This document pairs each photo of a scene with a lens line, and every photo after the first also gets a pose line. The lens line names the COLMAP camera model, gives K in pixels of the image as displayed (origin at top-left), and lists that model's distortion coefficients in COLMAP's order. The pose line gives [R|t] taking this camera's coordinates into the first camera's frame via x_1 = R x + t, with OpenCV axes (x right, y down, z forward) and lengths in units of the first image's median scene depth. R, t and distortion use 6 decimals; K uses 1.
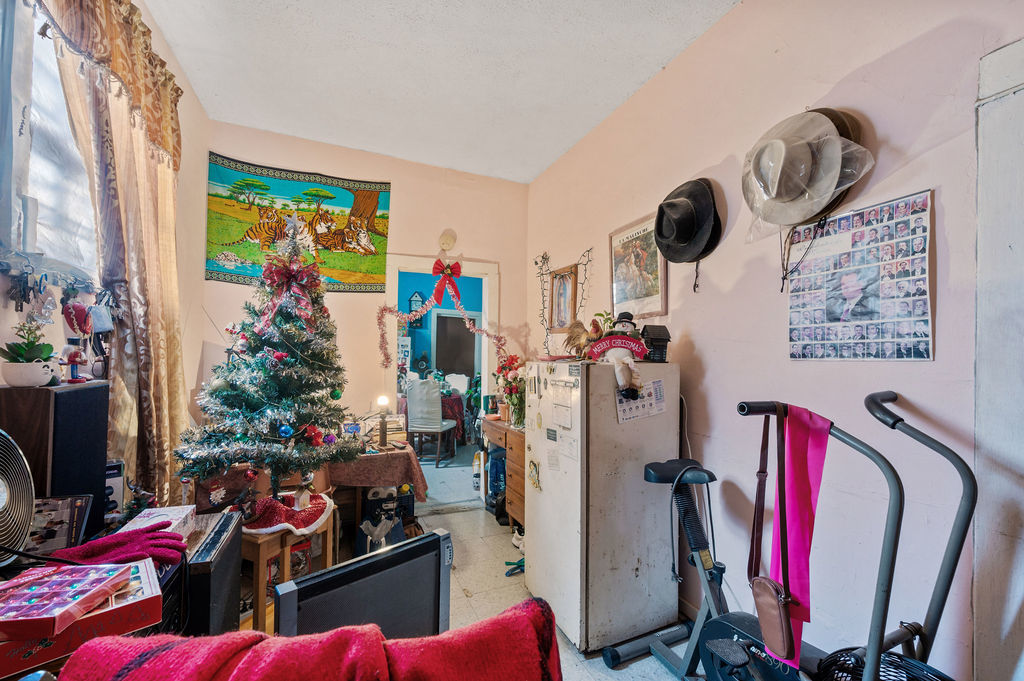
lens RADIAL K [[413.1, 0, 512.0], [0, 413.1, 340.5], [0, 0, 1]] dist [-0.002307, -0.000260]
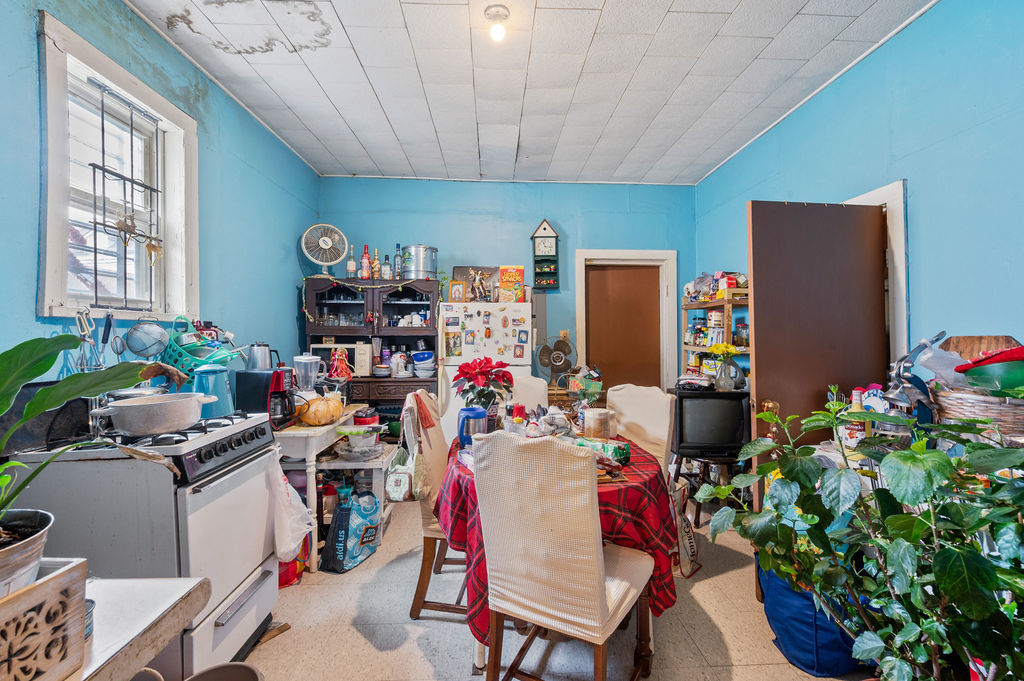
lens RADIAL K [[413.1, 0, 512.0], [0, 413.1, 340.5], [0, 0, 1]] dist [-0.002307, -0.000260]
pose [[0.933633, -0.017335, -0.357812, -0.099836], [0.030124, 0.999090, 0.030201, 0.022240], [0.356962, -0.038976, 0.933305, 0.572950]]
